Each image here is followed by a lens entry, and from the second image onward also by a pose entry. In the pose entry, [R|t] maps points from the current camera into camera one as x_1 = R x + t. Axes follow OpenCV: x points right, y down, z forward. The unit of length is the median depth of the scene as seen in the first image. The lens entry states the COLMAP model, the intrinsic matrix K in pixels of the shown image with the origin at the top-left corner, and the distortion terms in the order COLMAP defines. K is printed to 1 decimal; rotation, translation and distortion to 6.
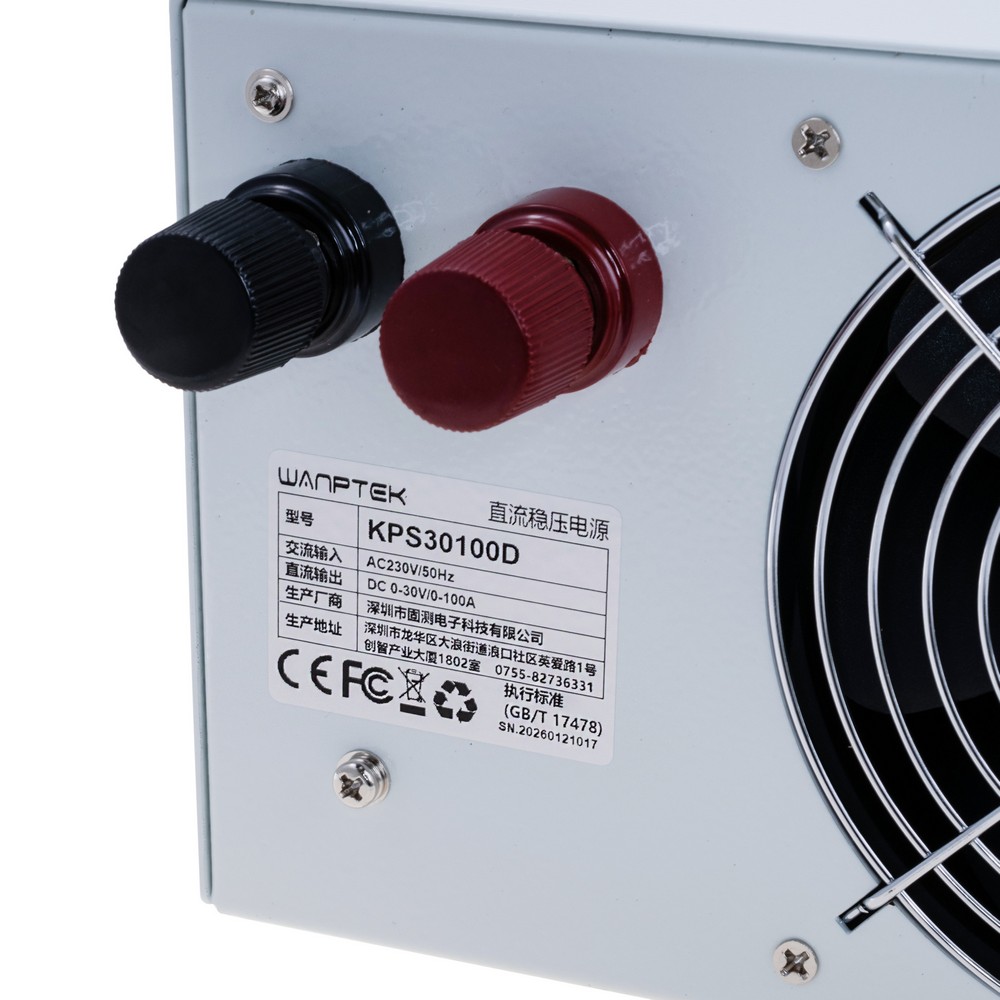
lens RADIAL K [[2587.4, 0, 499.8], [0, 2587.4, 499.4], [0, 0, 1]] dist [-0.025317, 0.000000]
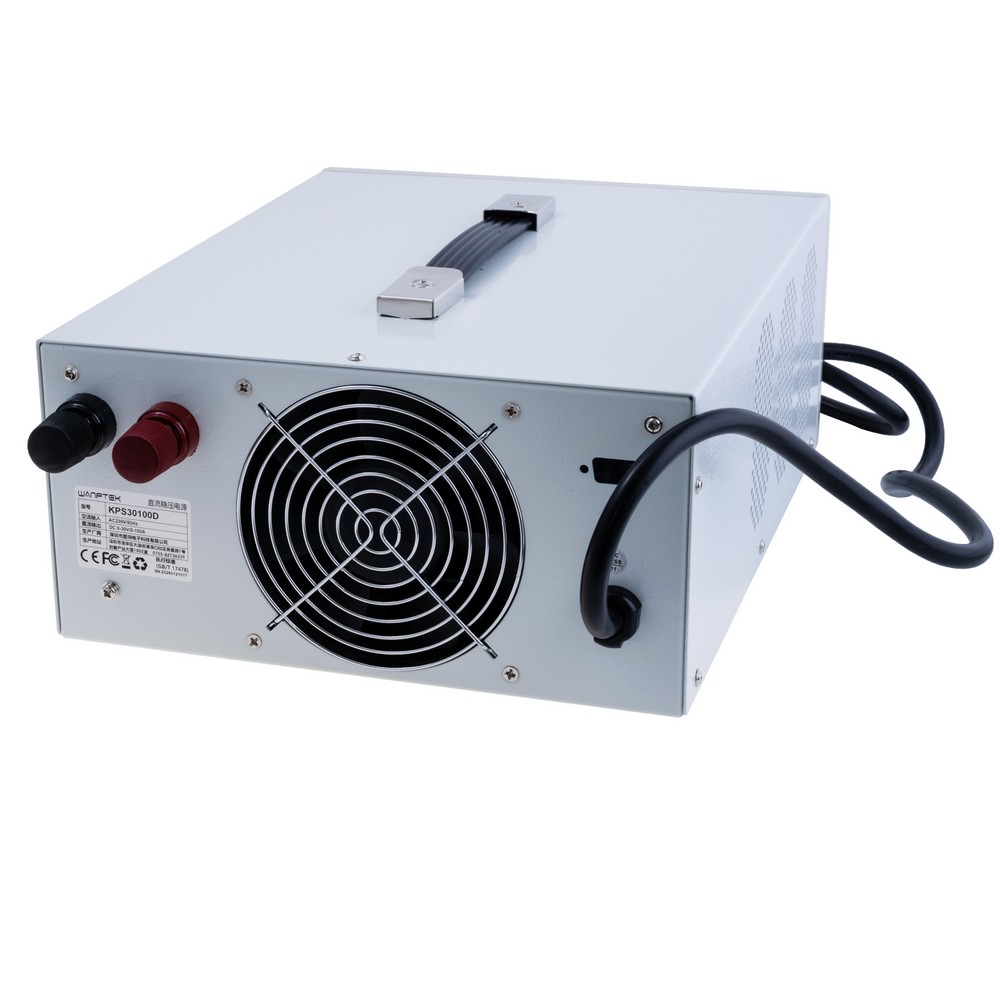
lens RADIAL K [[2587.4, 0, 500.4], [0, 2587.4, 498.8], [0, 0, 1]] dist [-0.025317, 0.000000]
pose [[0.991292, -0.048541, 0.122405, 0.035246], [0.039585, 0.996430, 0.074572, -0.214073], [-0.125588, -0.069077, 0.989675, -2.120128]]
